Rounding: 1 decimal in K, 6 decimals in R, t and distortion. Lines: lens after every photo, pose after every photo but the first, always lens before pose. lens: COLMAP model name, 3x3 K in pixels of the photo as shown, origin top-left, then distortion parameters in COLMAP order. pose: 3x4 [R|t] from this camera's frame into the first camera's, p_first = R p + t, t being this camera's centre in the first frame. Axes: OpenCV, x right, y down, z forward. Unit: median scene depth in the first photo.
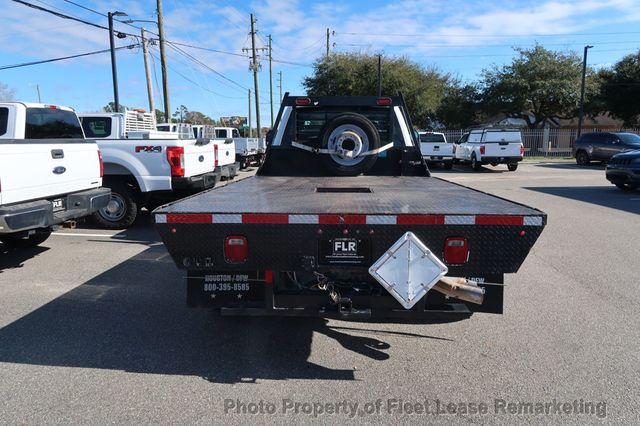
lens RADIAL K [[442.3, 0, 317.9], [0, 442.3, 210.9], [0, 0, 1]] dist [-0.027660, 0.006824]
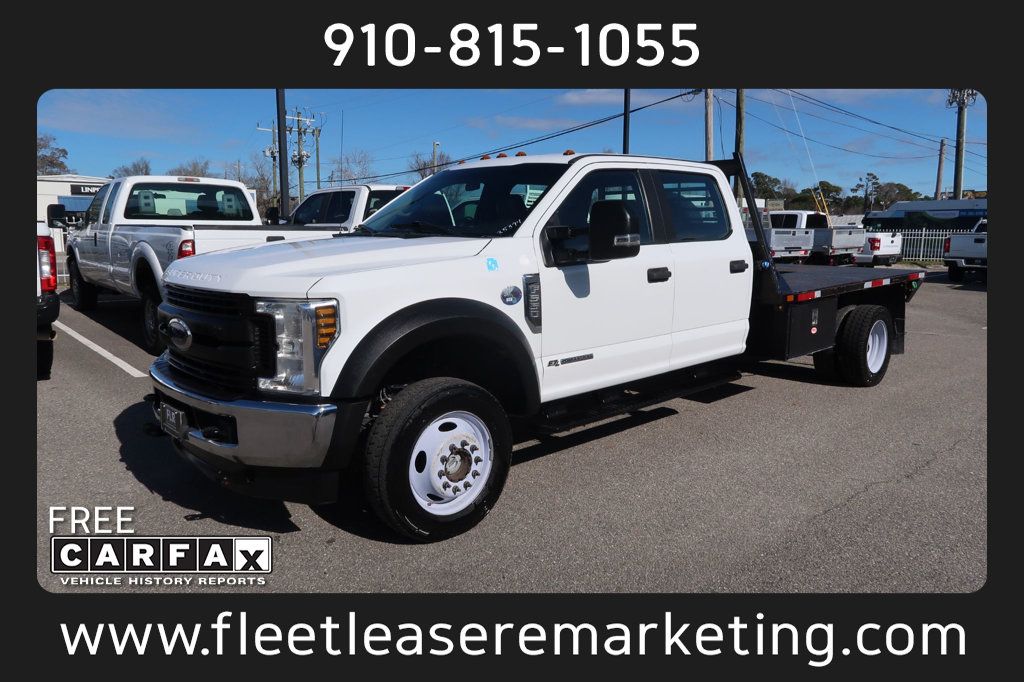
lens RADIAL K [[707.7, 0, 508.7], [0, 707.7, 332.7], [0, 0, 1]] dist [-0.027660, 0.006824]
pose [[0.717873, 0.109021, -0.687584, 0.570073], [-0.120217, 0.992238, 0.031813, -0.027776], [0.685716, 0.059822, 0.725407, 0.163494]]
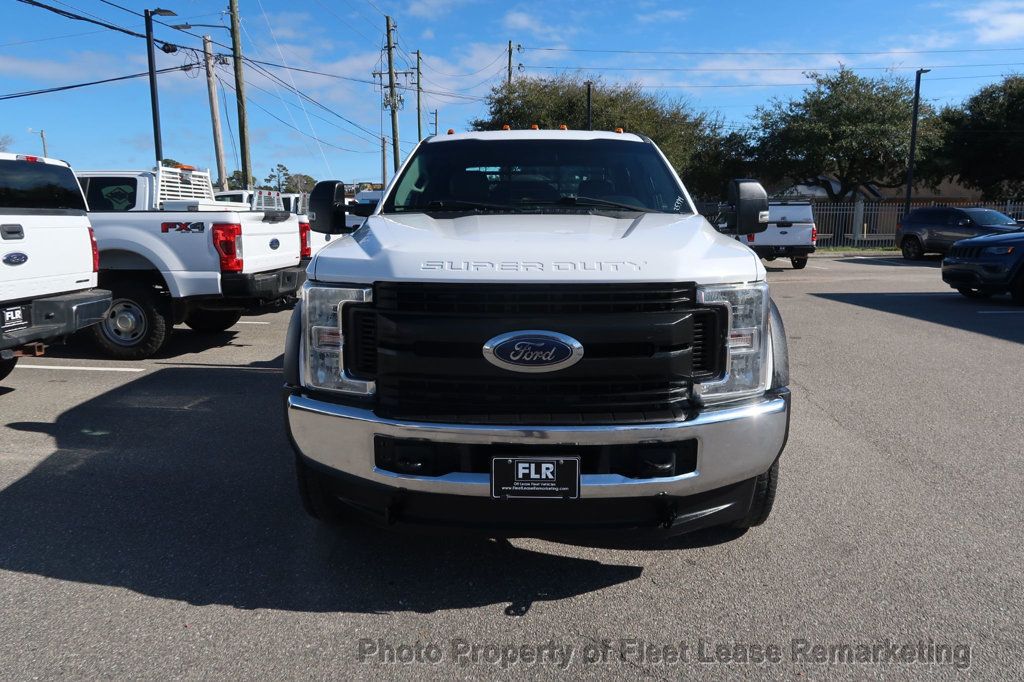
lens RADIAL K [[707.7, 0, 509.4], [0, 707.7, 337.5], [0, 0, 1]] dist [-0.027660, 0.006824]
pose [[0.999897, -0.000120, 0.014384, 0.051231], [0.000061, 0.999992, 0.004105, 0.007649], [-0.014384, -0.004104, 0.999888, 0.019299]]
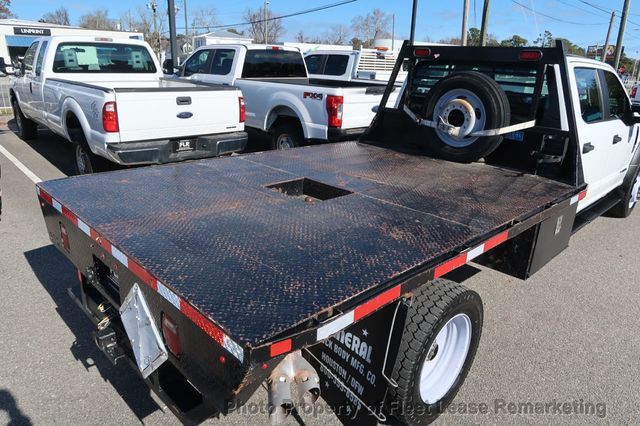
lens RADIAL K [[442.3, 0, 318.0], [0, 442.3, 211.7], [0, 0, 1]] dist [-0.027660, 0.006824]
pose [[0.732152, 0.244285, -0.635829, 0.307531], [-0.142565, 0.967759, 0.207650, -0.092646], [0.666055, -0.061385, 0.743373, 0.243895]]
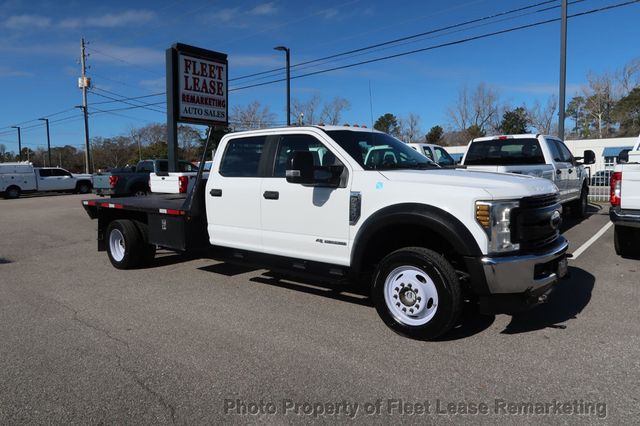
lens RADIAL K [[442.3, 0, 318.8], [0, 442.3, 213.7], [0, 0, 1]] dist [-0.027660, 0.006824]
pose [[-0.608153, 0.090133, -0.788686, 0.689477], [-0.103312, 0.976096, 0.191214, -0.233958], [0.787068, 0.197768, -0.584304, 1.467341]]
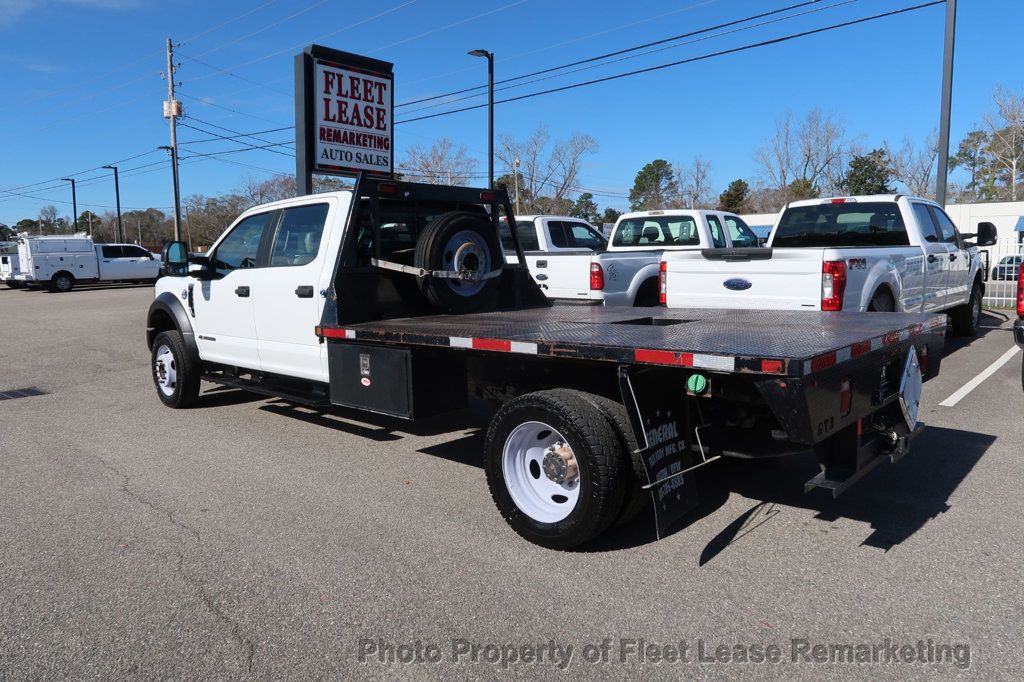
lens RADIAL K [[707.7, 0, 509.1], [0, 707.7, 339.1], [0, 0, 1]] dist [-0.027660, 0.006824]
pose [[-0.648329, 0.102851, -0.754381, 0.658135], [-0.105665, 0.969090, 0.222935, -0.239994], [0.753992, 0.224247, -0.617421, 1.476202]]
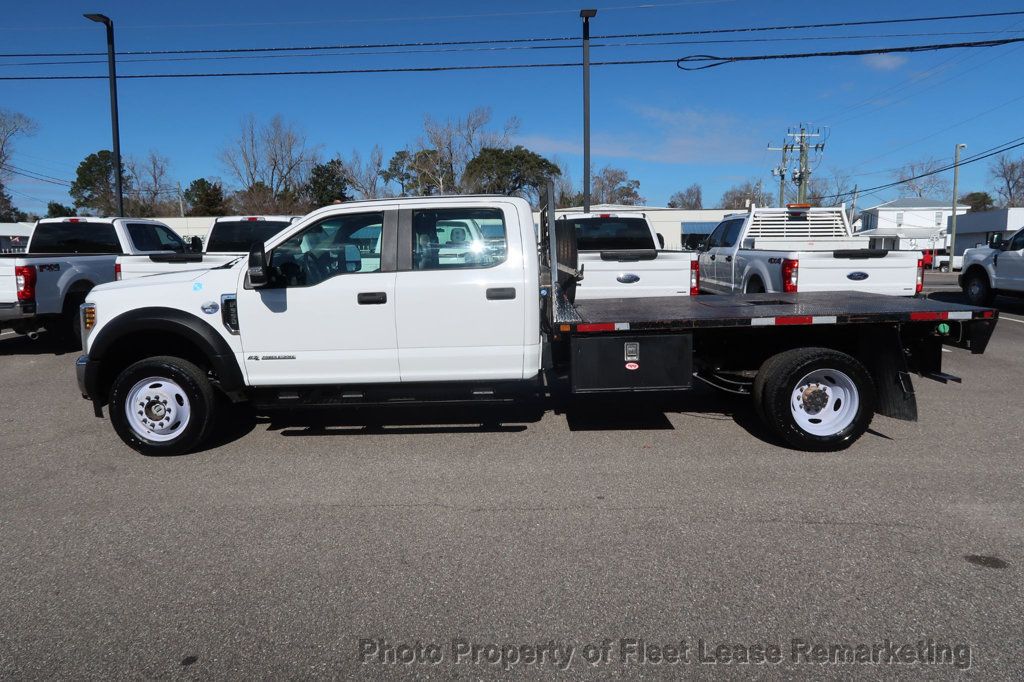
lens RADIAL K [[707.7, 0, 512.0], [0, 707.7, 335.7], [0, 0, 1]] dist [-0.027660, 0.006824]
pose [[0.046923, 0.125461, -0.990988, 0.994573], [-0.148123, 0.981987, 0.117308, -0.147420], [0.987855, 0.141284, 0.064662, 0.815945]]
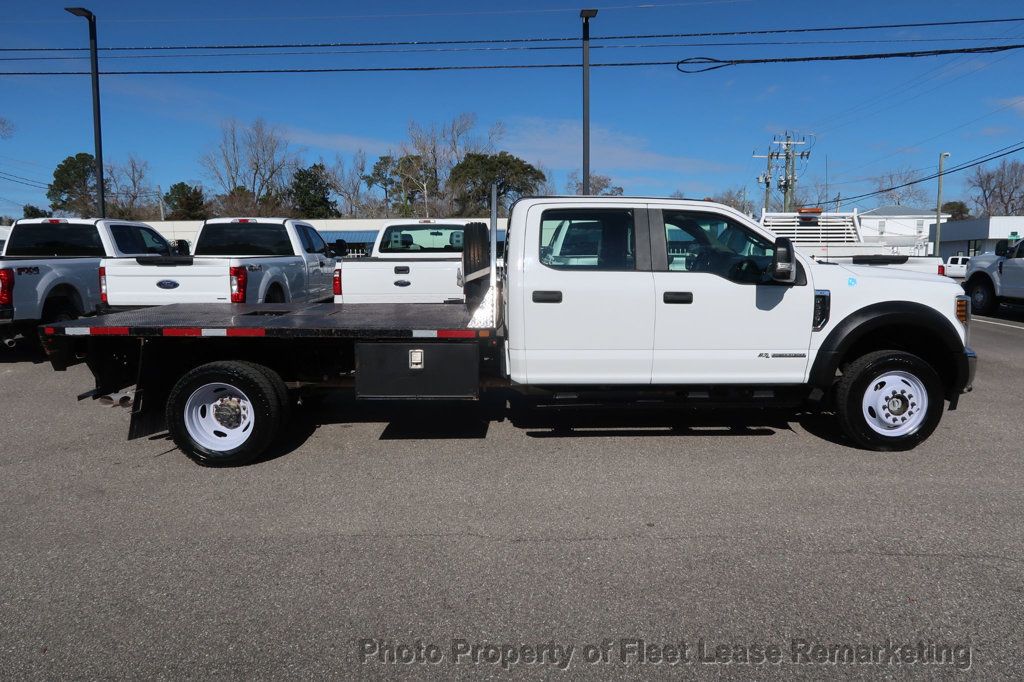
lens RADIAL K [[707.7, 0, 510.7], [0, 707.7, 336.9], [0, 0, 1]] dist [-0.027660, 0.006824]
pose [[0.070326, 0.118651, -0.990442, 0.931070], [-0.152629, 0.982489, 0.106860, -0.136531], [0.985778, 0.143655, 0.087204, 0.772502]]
